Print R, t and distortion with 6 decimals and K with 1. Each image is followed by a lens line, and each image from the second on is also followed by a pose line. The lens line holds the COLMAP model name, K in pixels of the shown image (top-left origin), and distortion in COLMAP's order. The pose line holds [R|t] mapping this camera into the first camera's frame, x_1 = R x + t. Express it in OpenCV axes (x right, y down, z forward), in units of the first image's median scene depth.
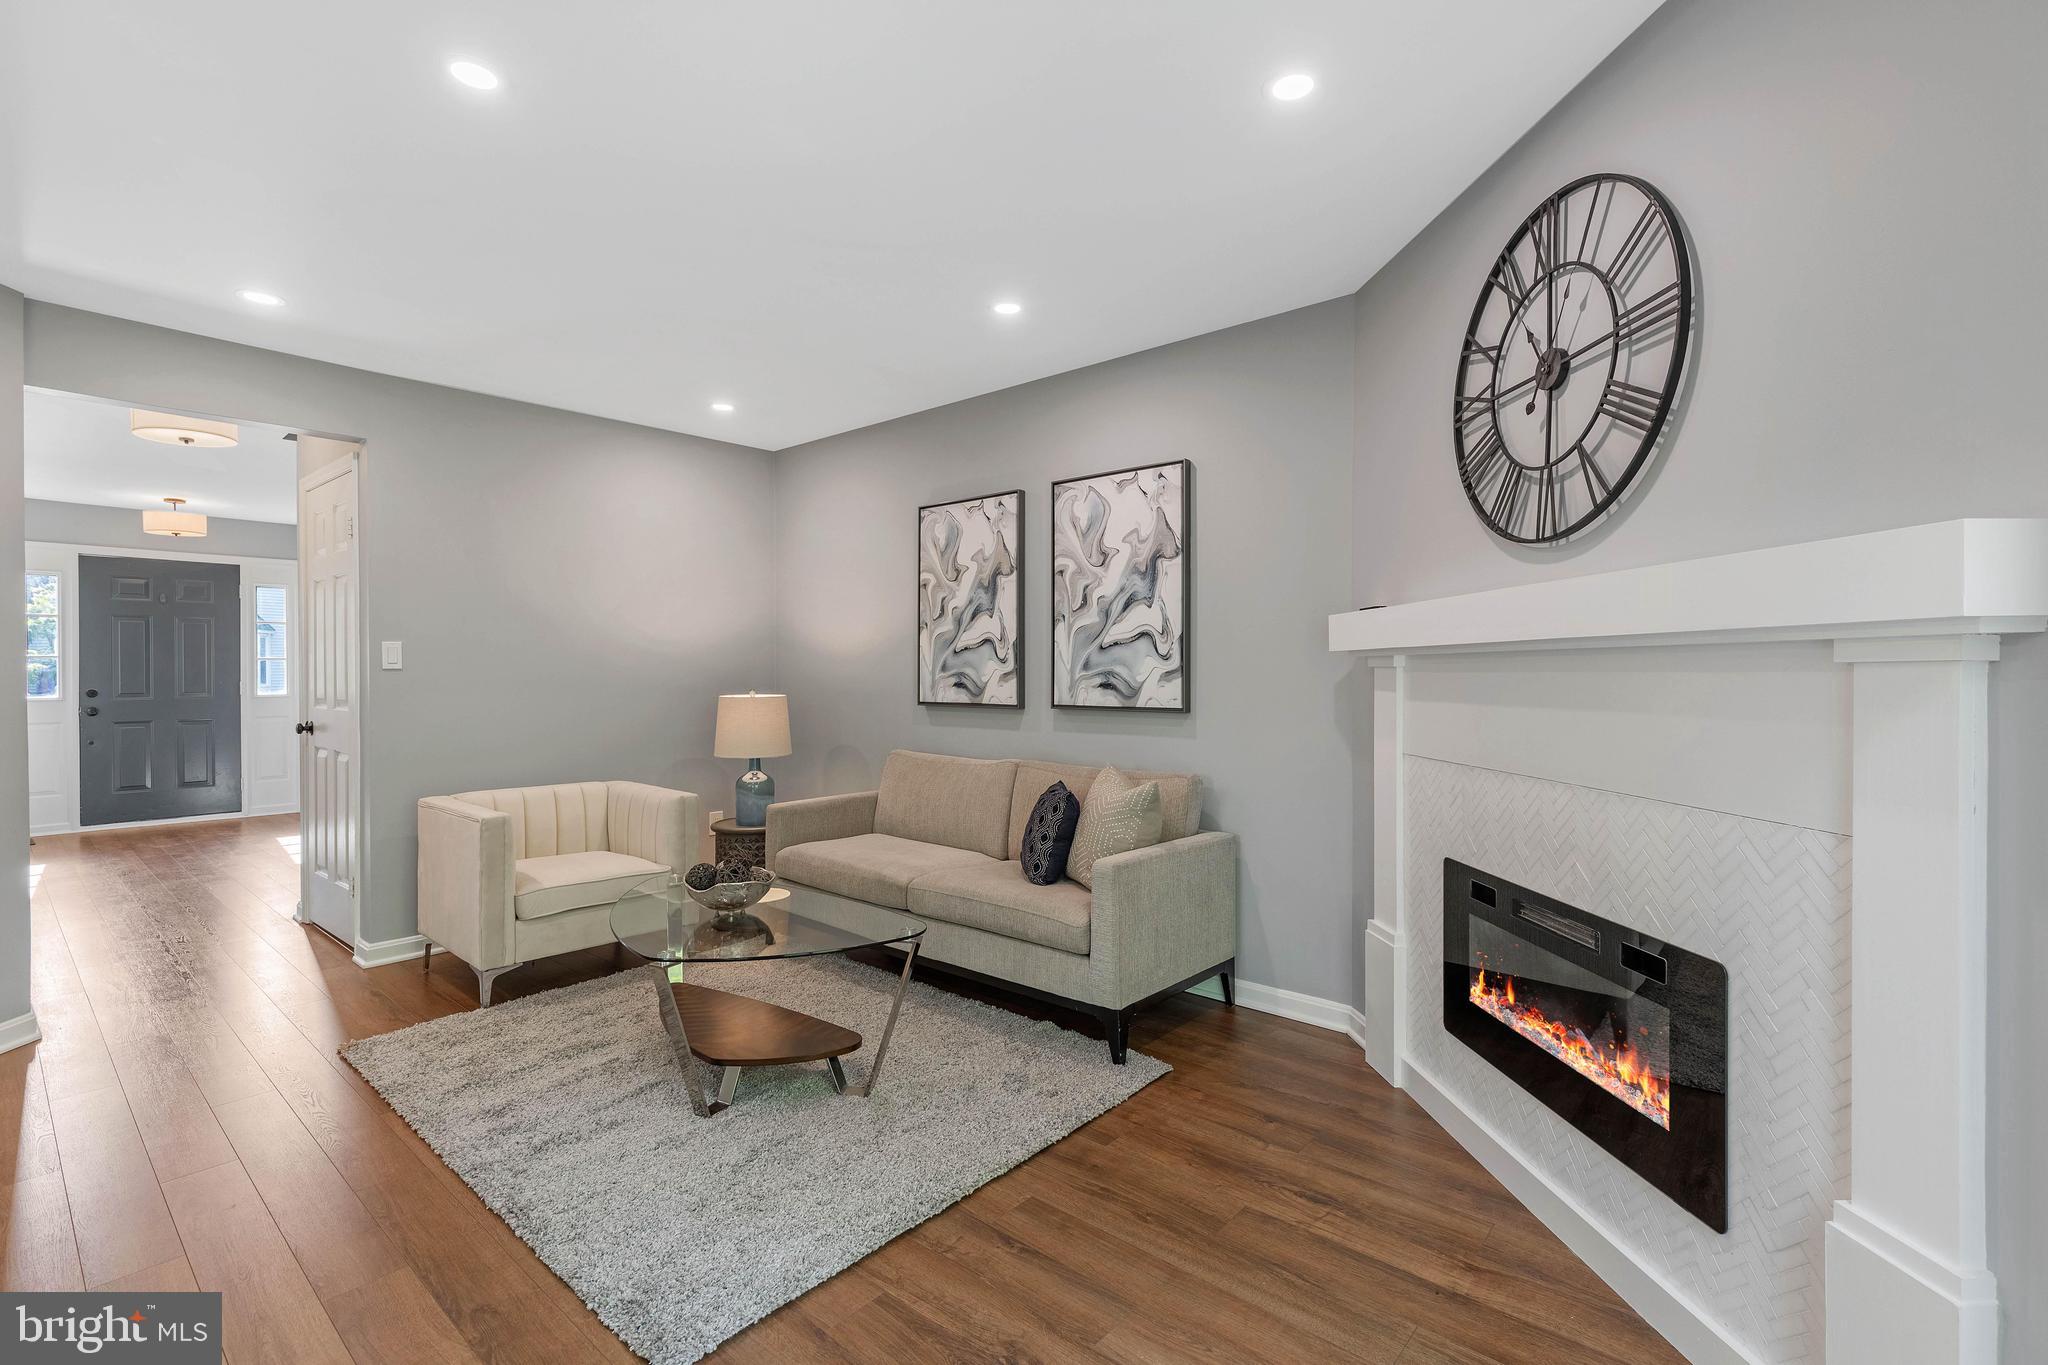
lens RADIAL K [[919.2, 0, 1022.7], [0, 919.2, 674.1], [0, 0, 1]] dist [0.003034, -0.001603]
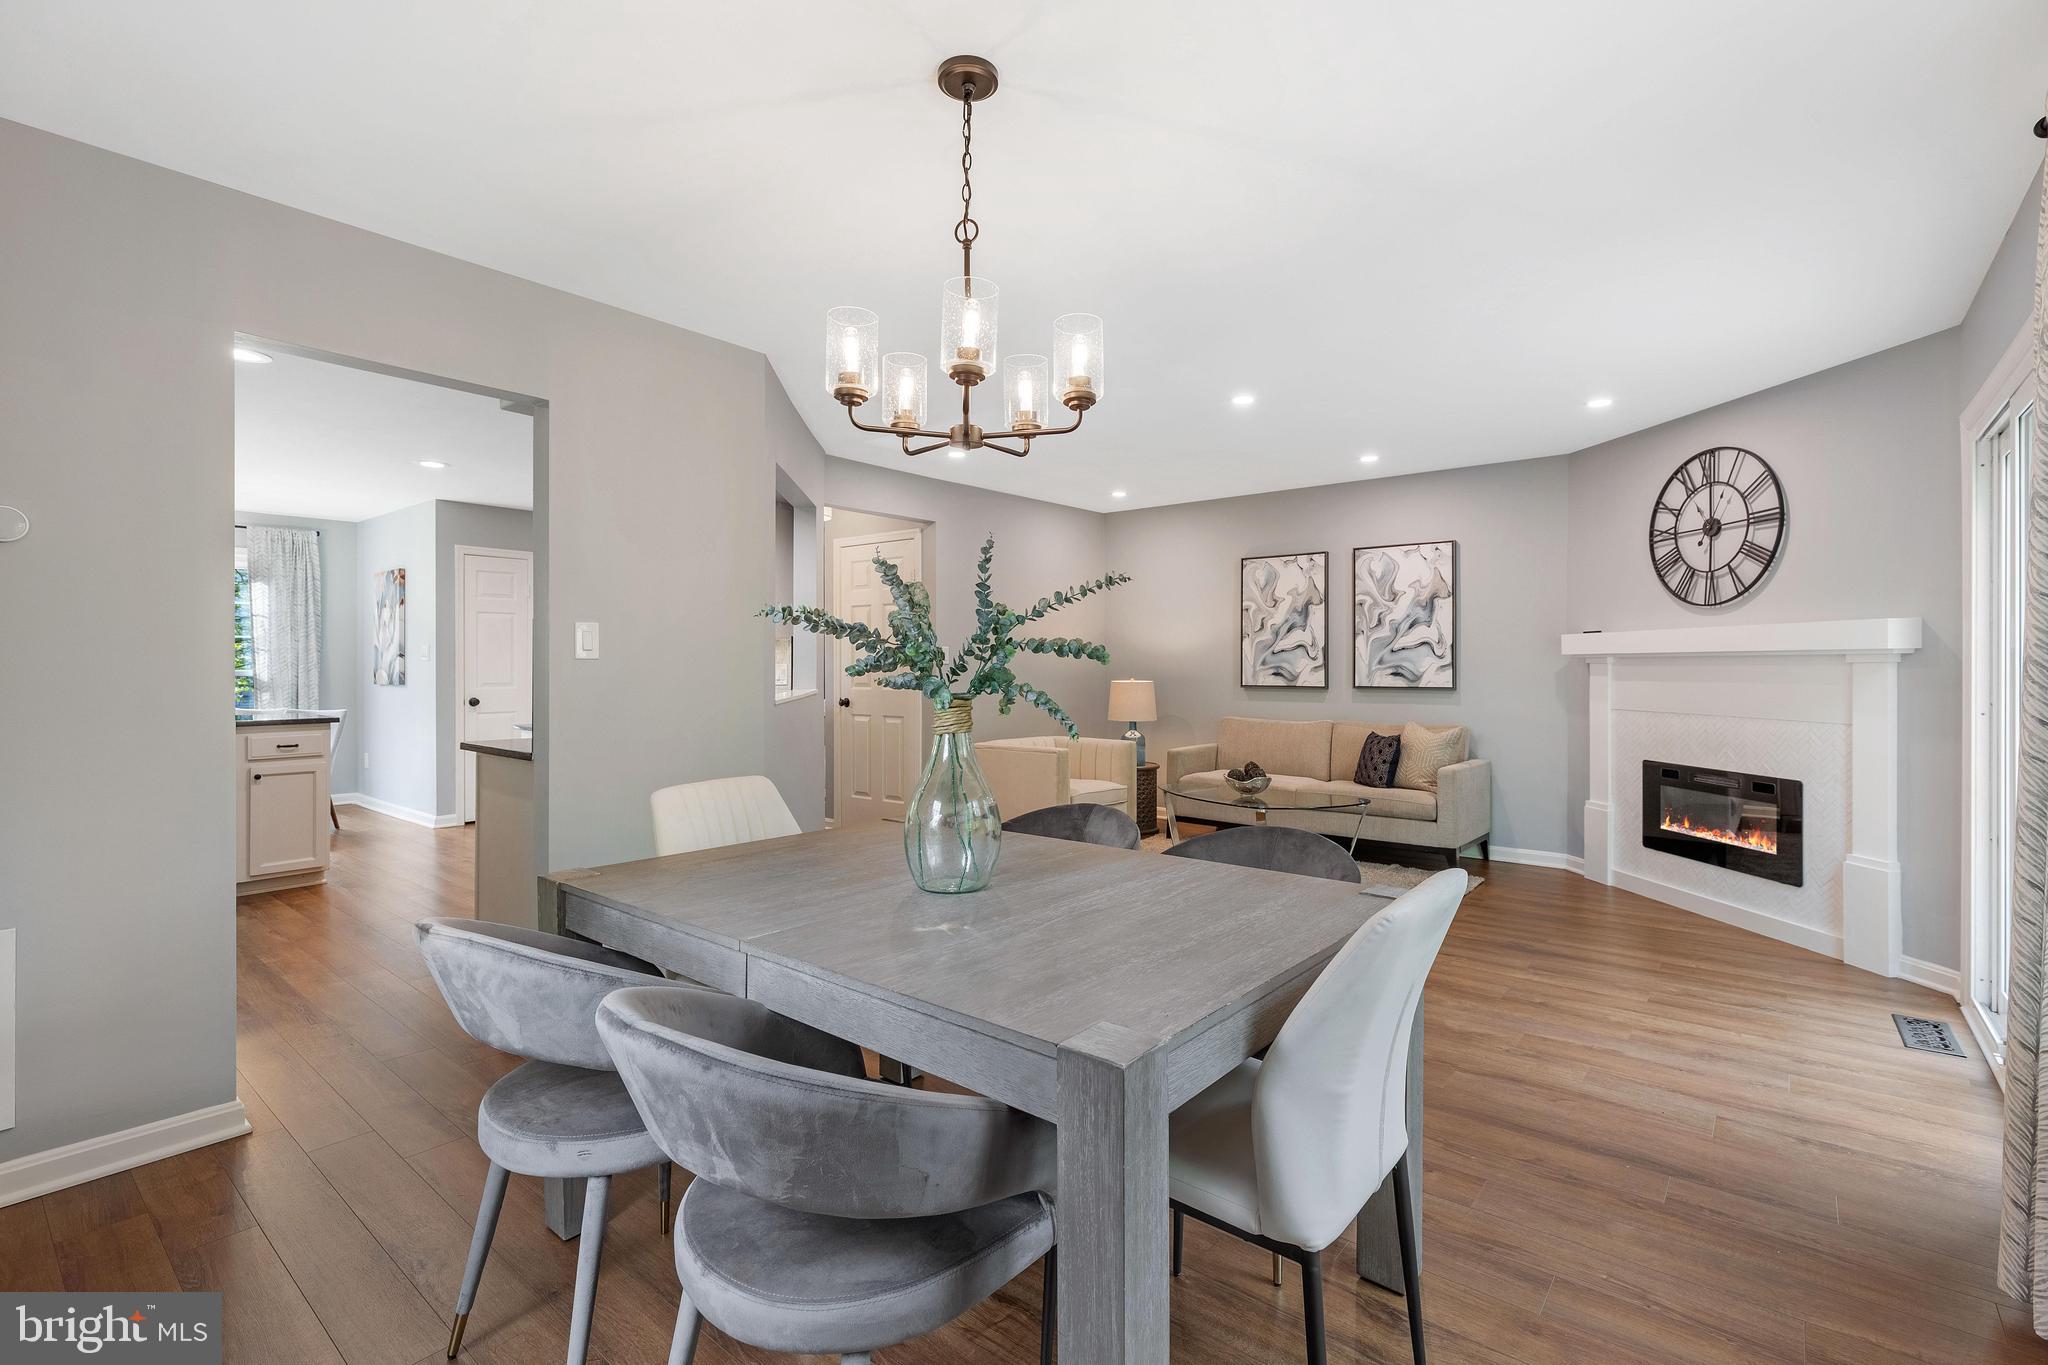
lens RADIAL K [[919.2, 0, 1026.1], [0, 919.2, 661.9], [0, 0, 1]] dist [0.003034, -0.001603]
pose [[0.999851, 0.001279, 0.017188, -0.818908], [-0.001164, 0.999977, -0.006682, 0.003474], [-0.017196, 0.006661, 0.999830, -0.867183]]
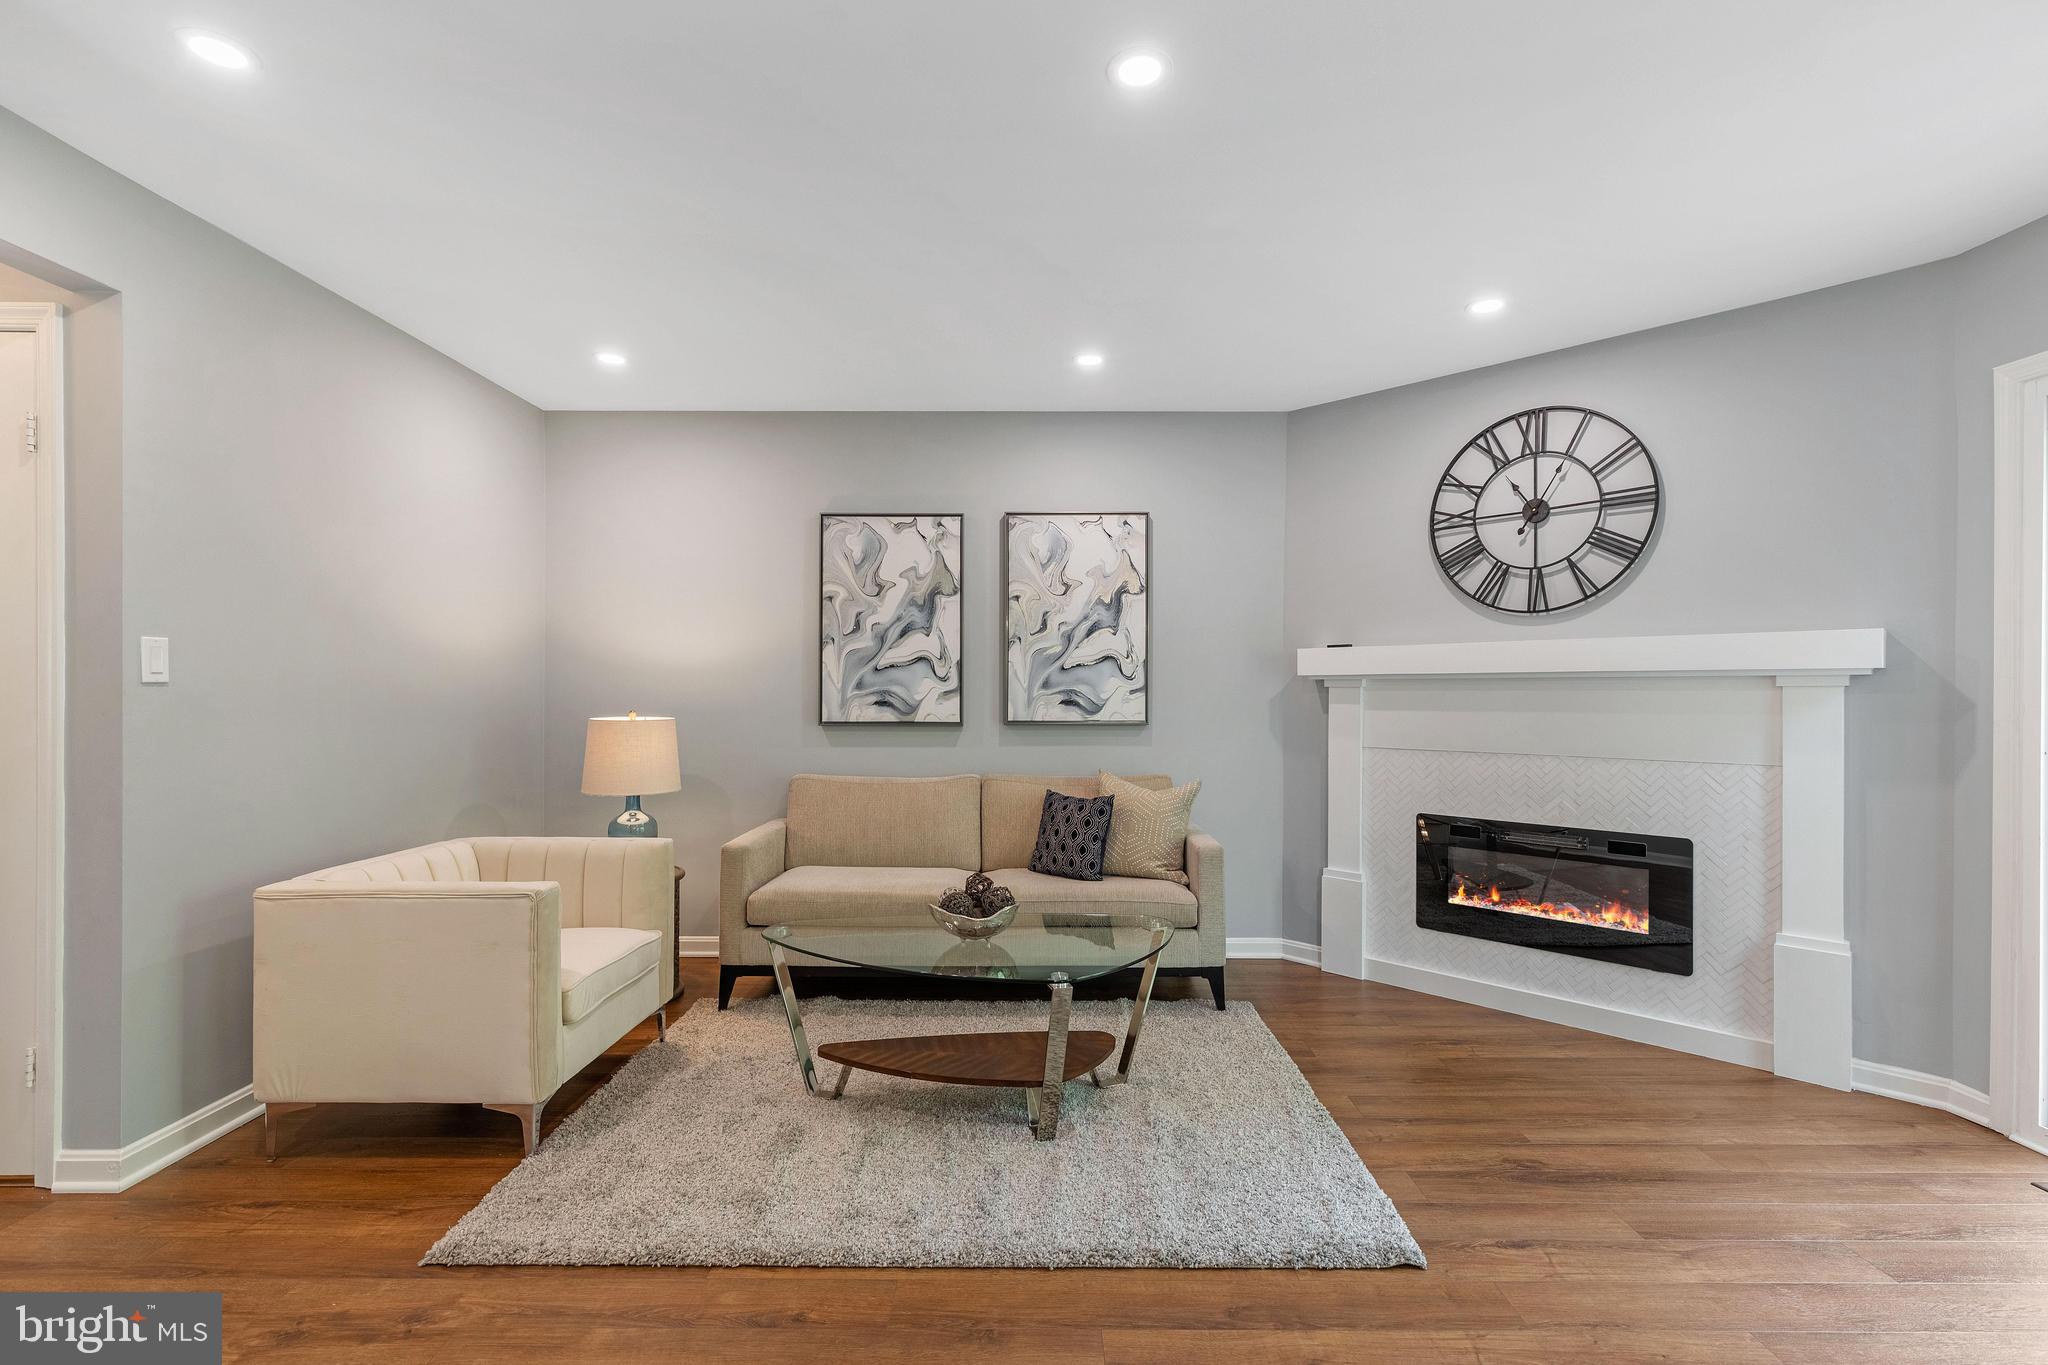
lens RADIAL K [[919.2, 0, 1030.9], [0, 919.2, 694.0], [0, 0, 1]] dist [0.003034, -0.001603]
pose [[0.758919, 0.000284, 0.651185, -0.919230], [-0.000360, 1.000000, -0.000017, 0.002913], [-0.651185, -0.000221, 0.758919, 0.244472]]
